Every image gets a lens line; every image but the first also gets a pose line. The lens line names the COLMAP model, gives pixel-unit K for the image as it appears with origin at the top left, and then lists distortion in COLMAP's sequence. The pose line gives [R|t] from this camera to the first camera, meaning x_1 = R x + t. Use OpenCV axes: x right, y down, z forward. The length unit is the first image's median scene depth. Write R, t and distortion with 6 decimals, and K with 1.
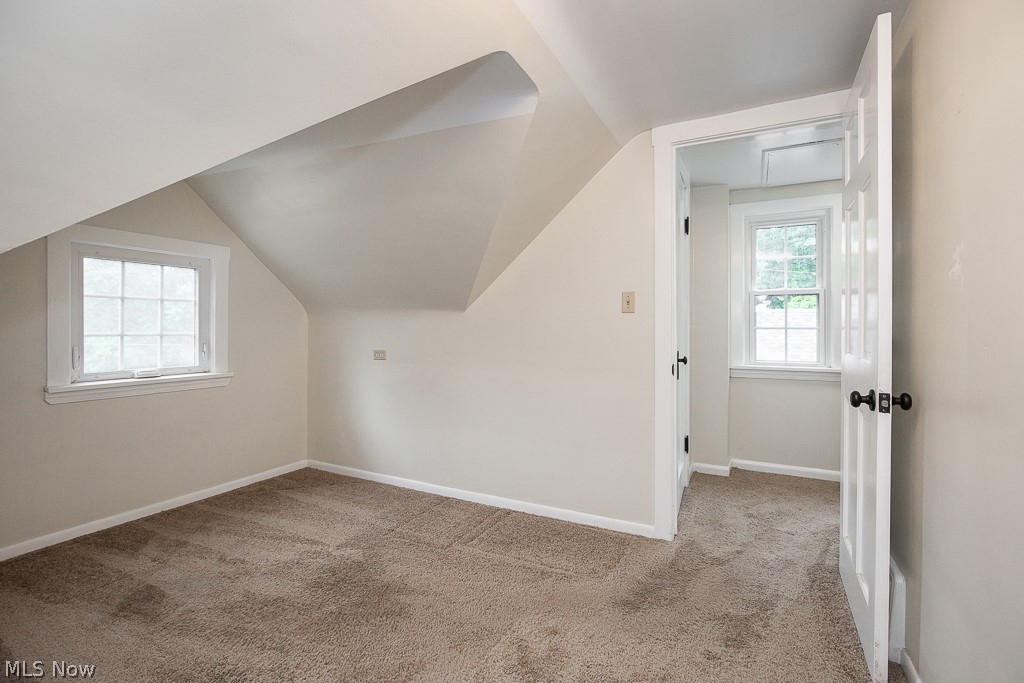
lens RADIAL K [[461.7, 0, 512.0], [0, 461.7, 331.6], [0, 0, 1]] dist [-0.000117, 0.000231]
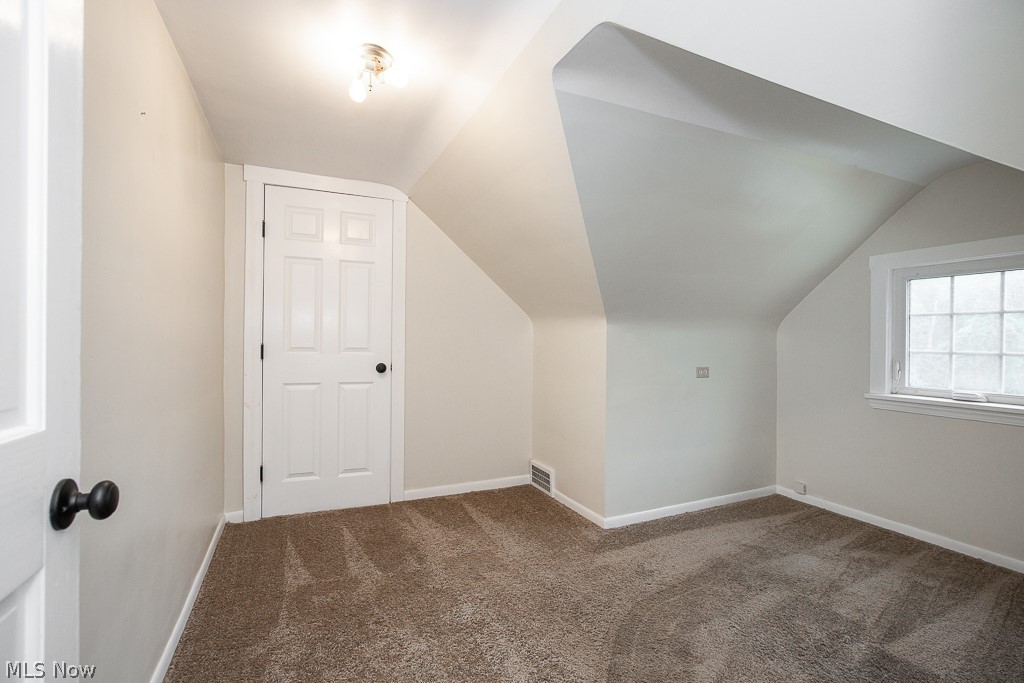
lens RADIAL K [[466.2, 0, 510.7], [0, 466.2, 343.8], [0, 0, 1]] dist [-0.002346, 0.000577]
pose [[-0.615705, -0.002305, -0.787973, 0.514141], [-0.013027, 0.999889, 0.007254, -0.007097], [0.787869, 0.014731, -0.615667, 0.930176]]
